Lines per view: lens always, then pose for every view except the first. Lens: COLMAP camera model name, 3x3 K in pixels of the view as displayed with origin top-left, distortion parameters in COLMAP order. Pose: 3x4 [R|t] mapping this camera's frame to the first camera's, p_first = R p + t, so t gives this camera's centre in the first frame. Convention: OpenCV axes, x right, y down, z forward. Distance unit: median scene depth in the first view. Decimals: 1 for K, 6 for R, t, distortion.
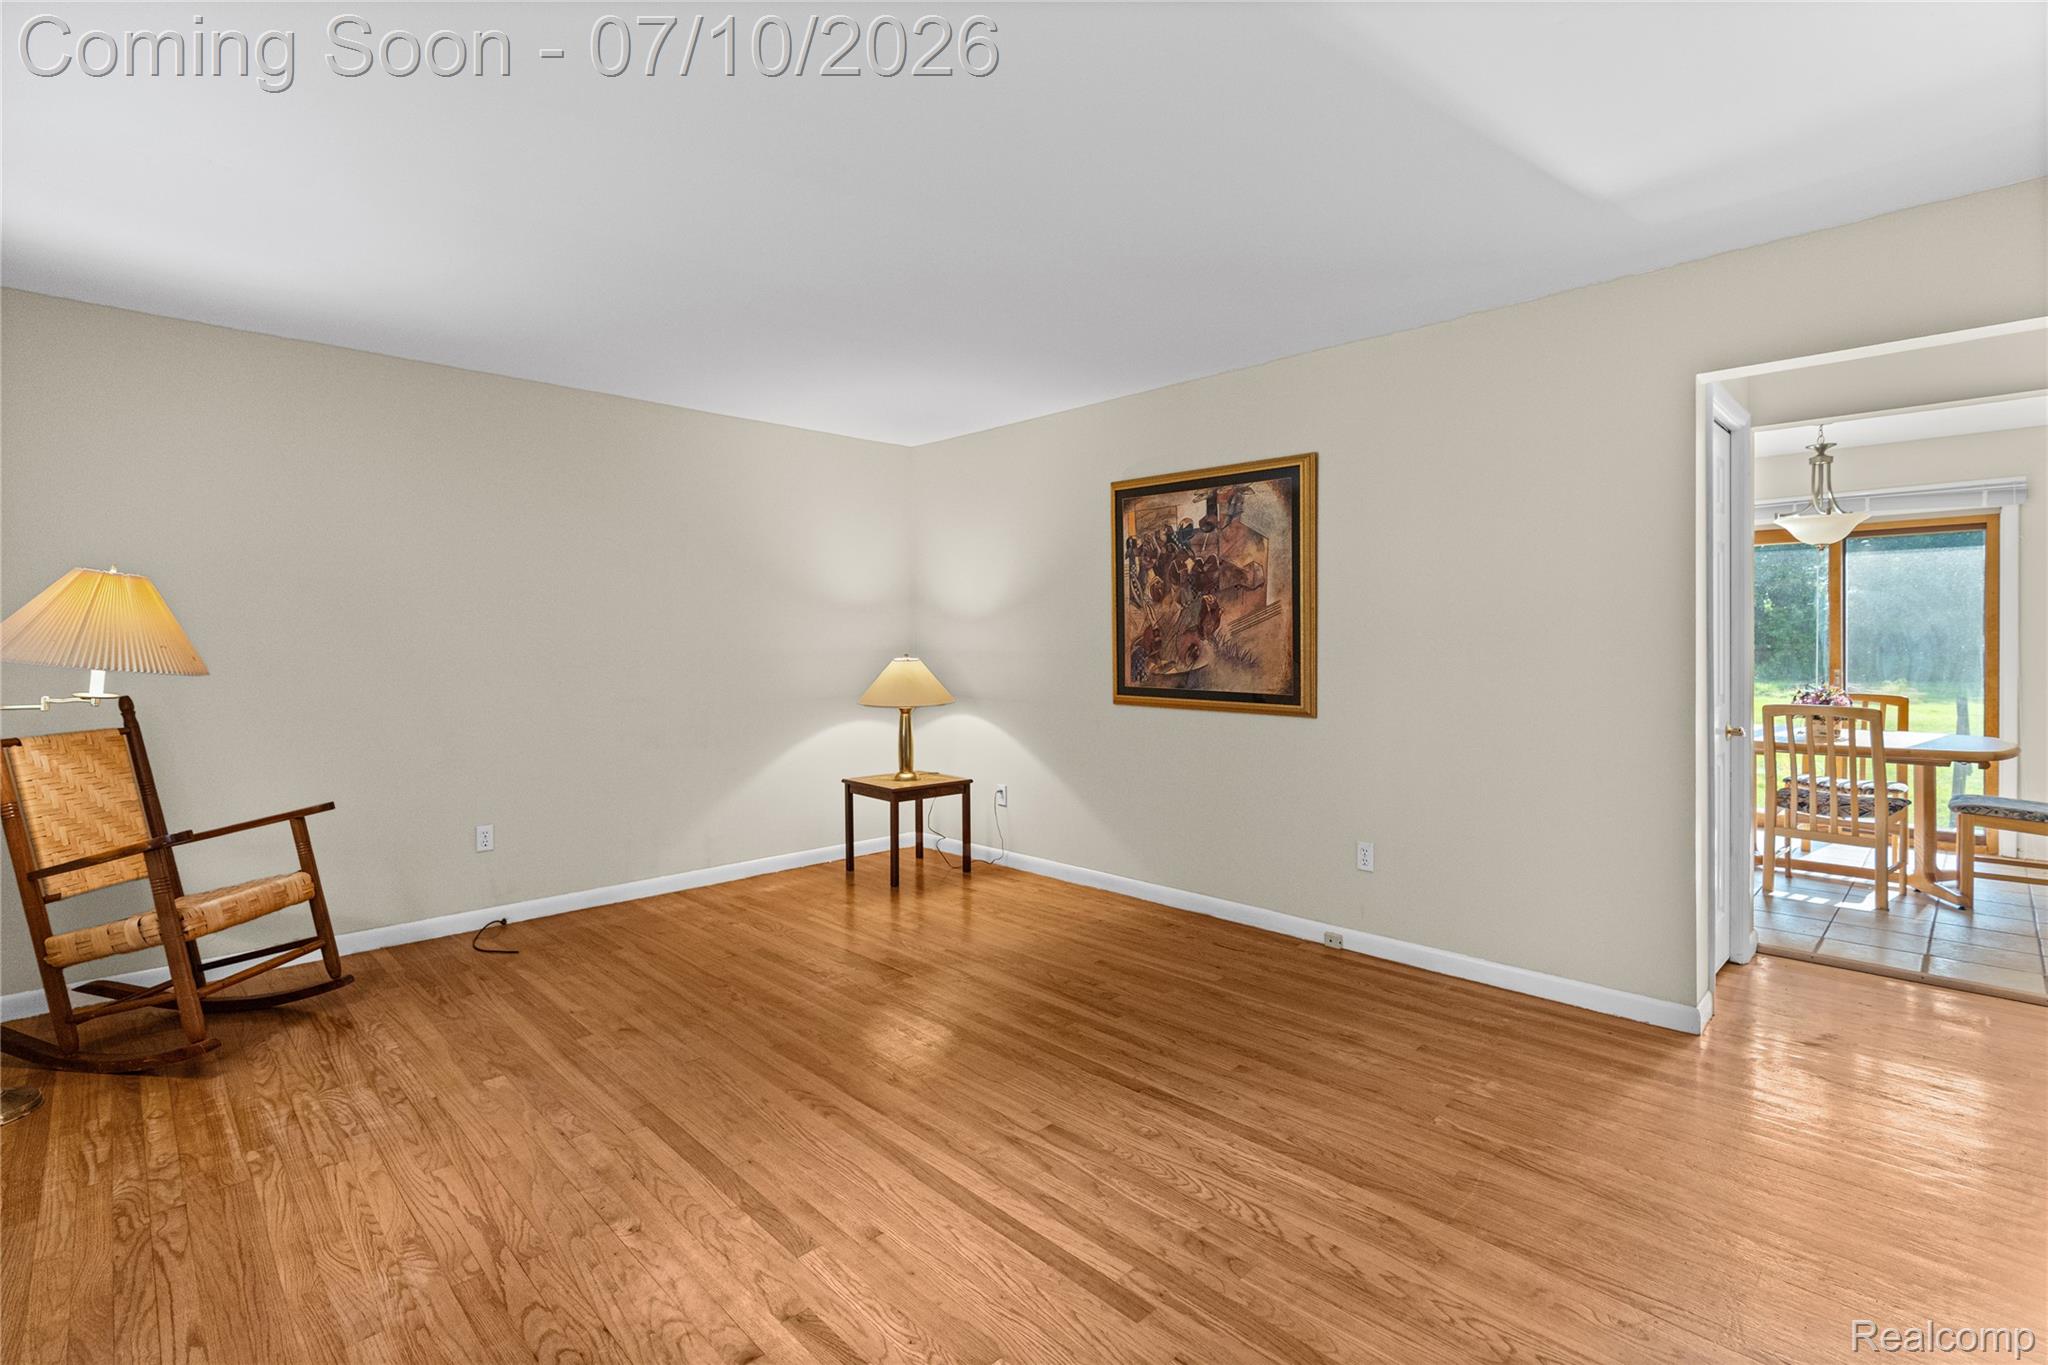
lens RADIAL K [[975.0, 0, 974.0], [0, 975.0, 647.2], [0, 0, 1]] dist [0.000668, 0.001155]
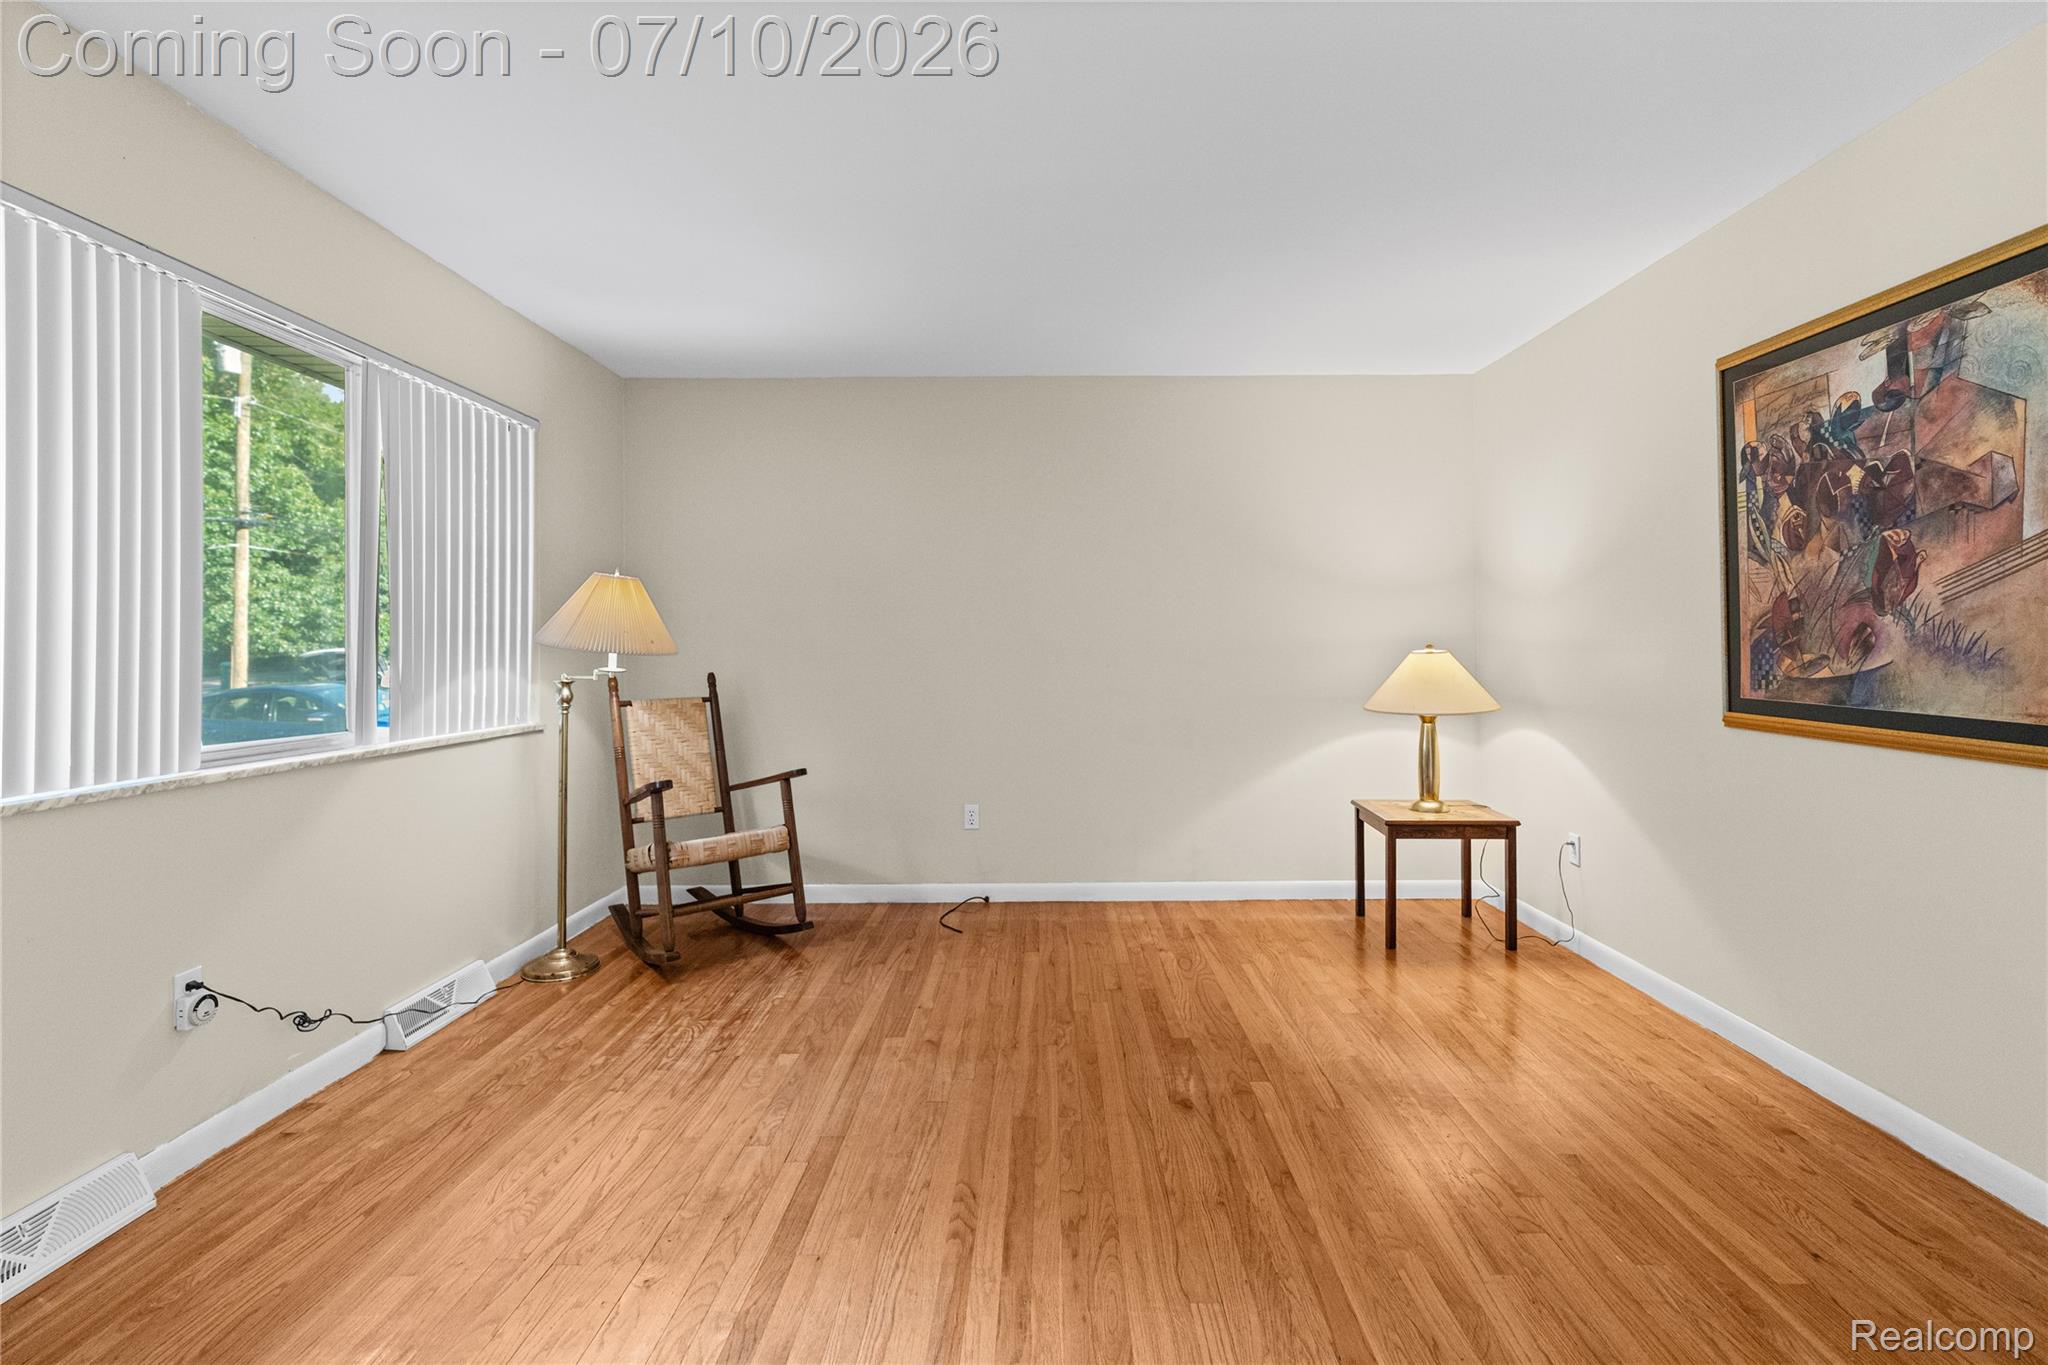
lens RADIAL K [[930.0, 0, 1027.9], [0, 930.0, 642.4], [0, 0, 1]] dist [-0.004578, 0.001121]
pose [[0.729805, -0.000463, -0.683655, 0.245621], [-0.002753, 0.999990, -0.003616, 0.010702], [0.683650, 0.004521, 0.729796, 0.321554]]
